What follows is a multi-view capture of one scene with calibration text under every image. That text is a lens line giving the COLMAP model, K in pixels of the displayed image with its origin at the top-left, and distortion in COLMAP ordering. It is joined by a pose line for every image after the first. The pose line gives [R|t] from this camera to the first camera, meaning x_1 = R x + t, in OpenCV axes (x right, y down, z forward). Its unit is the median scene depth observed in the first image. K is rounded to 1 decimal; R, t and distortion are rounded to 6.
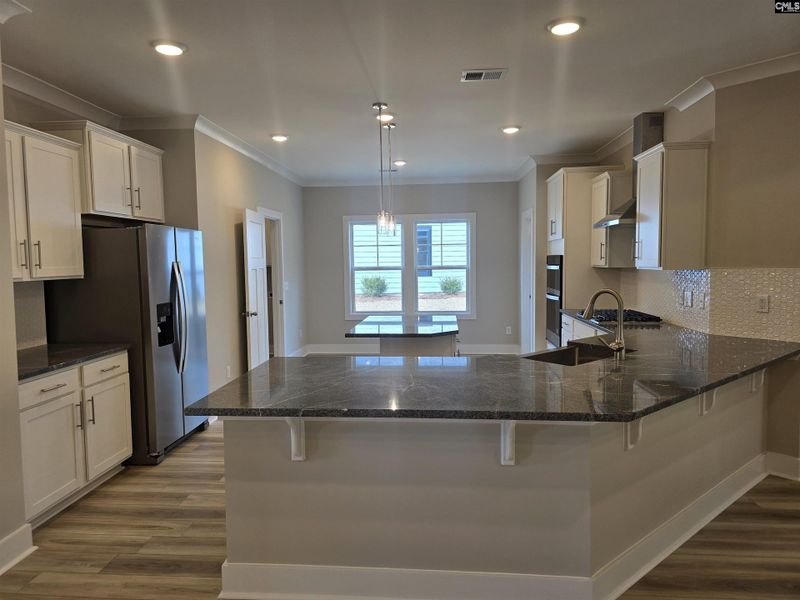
lens RADIAL K [[539.3, 0, 393.8], [0, 539.3, 294.5], [0, 0, 1]] dist [0.050222, -0.041820]
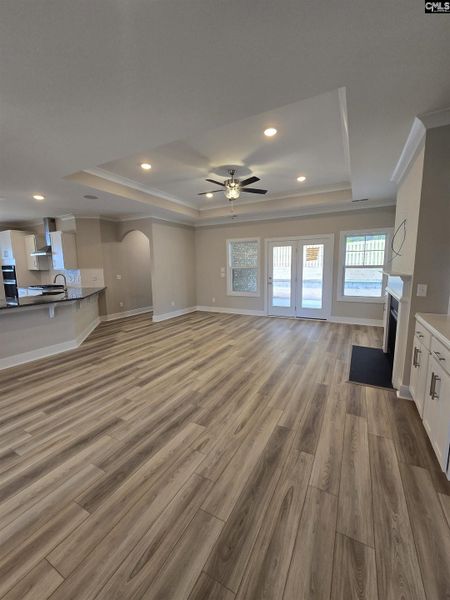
lens RADIAL K [[246.5, 0, 224.7], [0, 246.5, 300.6], [0, 0, 1]] dist [-0.004715, 0.001964]
pose [[0.399719, -0.119166, 0.908859, -0.589413], [0.066278, 0.992676, 0.101007, 0.063349], [-0.914239, 0.019863, 0.404689, -0.569644]]
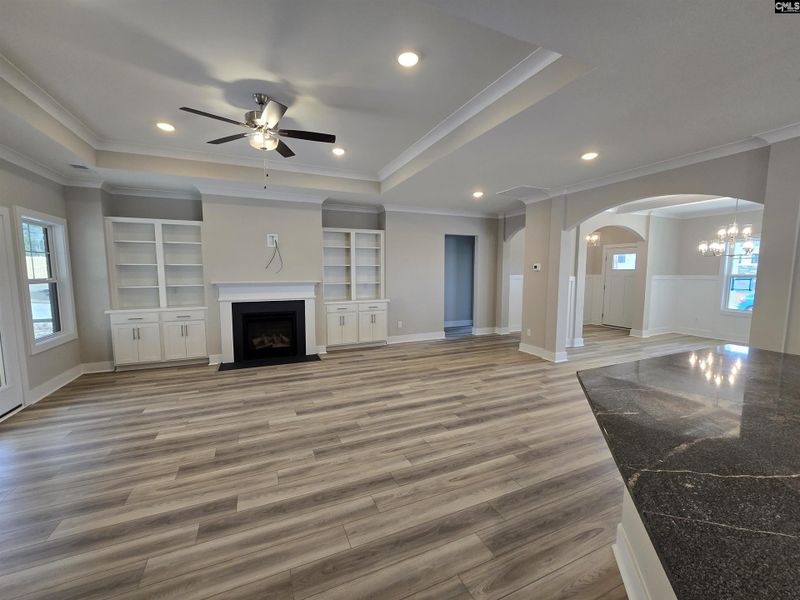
lens RADIAL K [[328.6, 0, 398.5], [0, 328.6, 301.2], [0, 0, 1]] dist [-0.004715, 0.001964]
pose [[-0.878290, 0.058022, -0.474594, 0.753148], [-0.018347, 0.987788, 0.154717, -0.065822], [0.477776, 0.144594, -0.866500, 0.881296]]
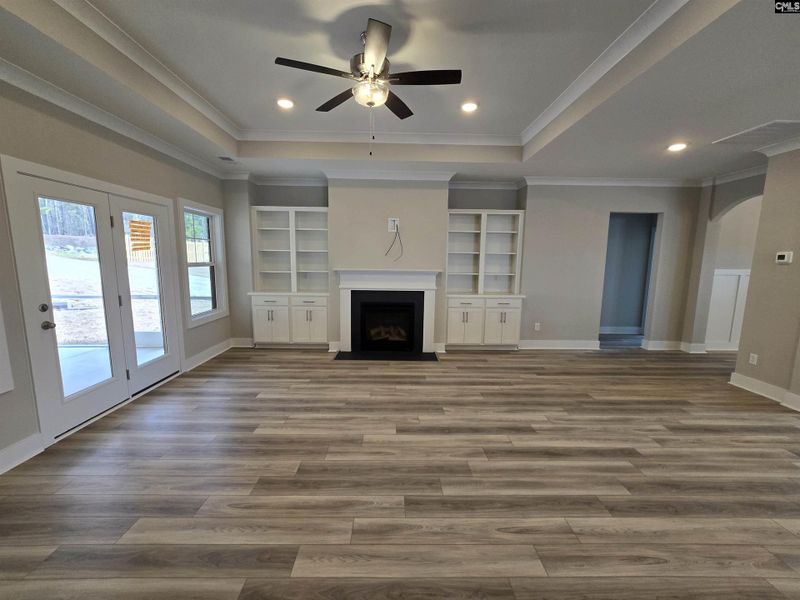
lens RADIAL K [[328.6, 0, 397.9], [0, 328.6, 301.5], [0, 0, 1]] dist [-0.004715, 0.001964]
pose [[-0.995160, 0.012656, -0.097451, 0.645327], [-0.006532, 0.980960, 0.194098, -0.048068], [0.098052, 0.193795, -0.976130, 0.664269]]
